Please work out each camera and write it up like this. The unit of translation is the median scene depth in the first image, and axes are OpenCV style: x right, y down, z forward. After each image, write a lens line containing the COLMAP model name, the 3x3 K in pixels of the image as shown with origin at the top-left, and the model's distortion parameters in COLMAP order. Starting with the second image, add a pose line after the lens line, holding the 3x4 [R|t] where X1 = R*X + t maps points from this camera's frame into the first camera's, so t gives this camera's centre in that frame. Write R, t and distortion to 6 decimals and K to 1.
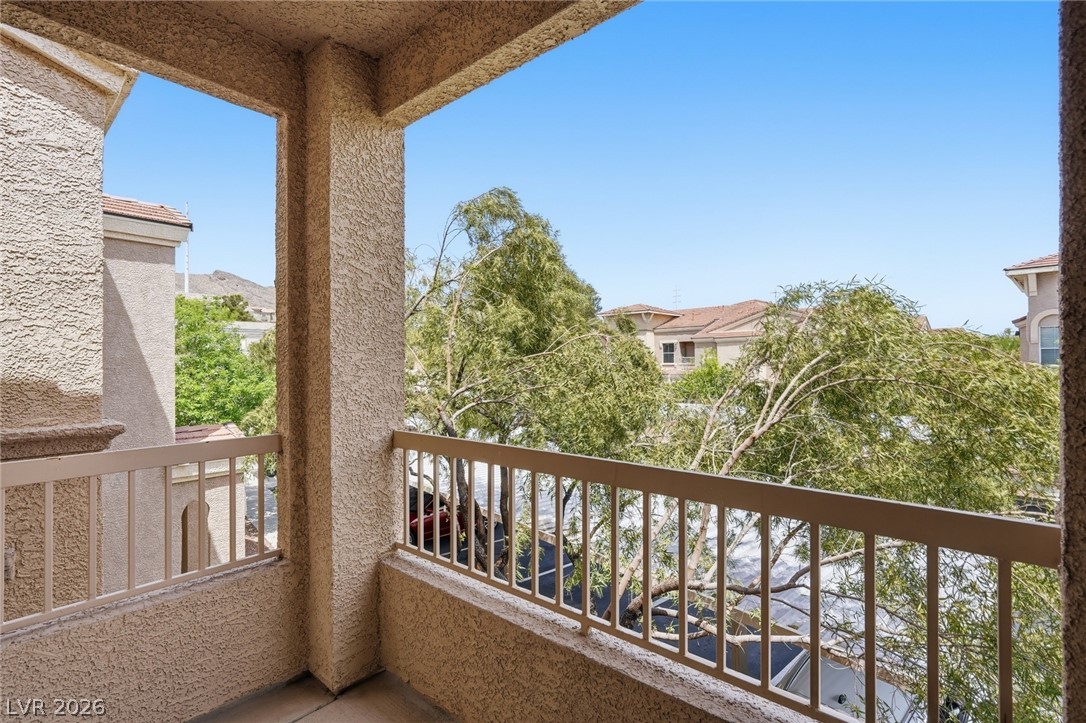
lens RADIAL K [[493.8, 0, 540.4], [0, 493.8, 362.0], [0, 0, 1]] dist [-0.001130, -0.000353]
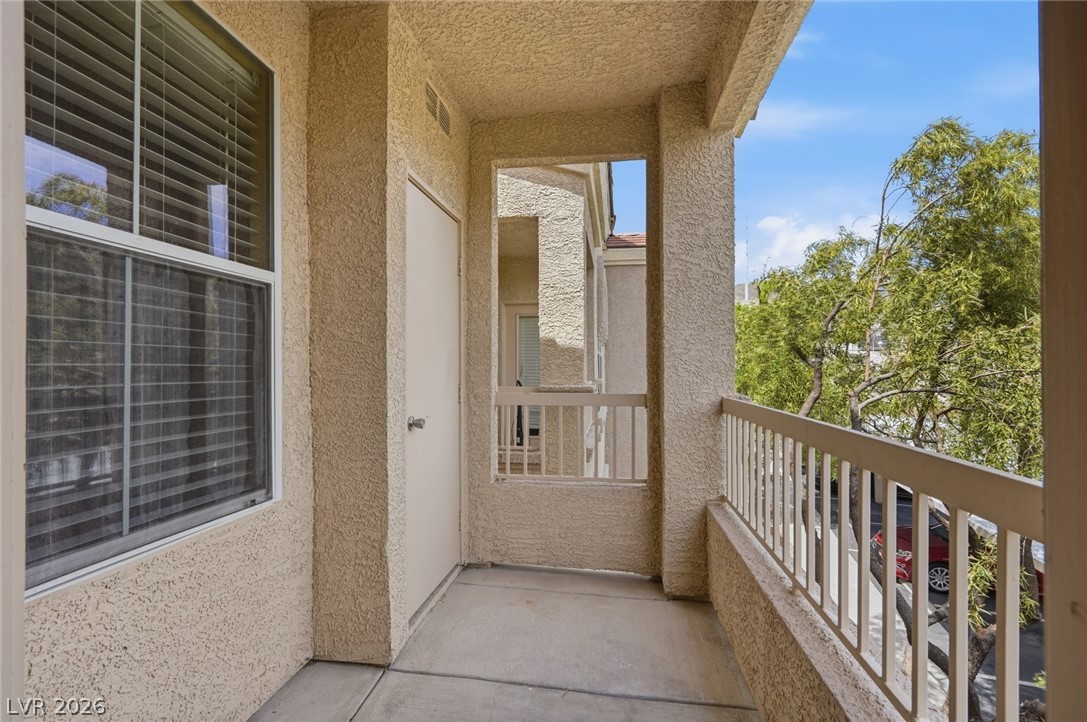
lens RADIAL K [[494.3, 0, 541.6], [0, 494.3, 363.5], [0, 0, 1]] dist [-0.001130, -0.000353]
pose [[0.547785, 0.002311, -0.836616, 0.457712], [0.002746, 0.999986, 0.004561, 0.057769], [0.836615, -0.004796, 0.547771, 0.022839]]
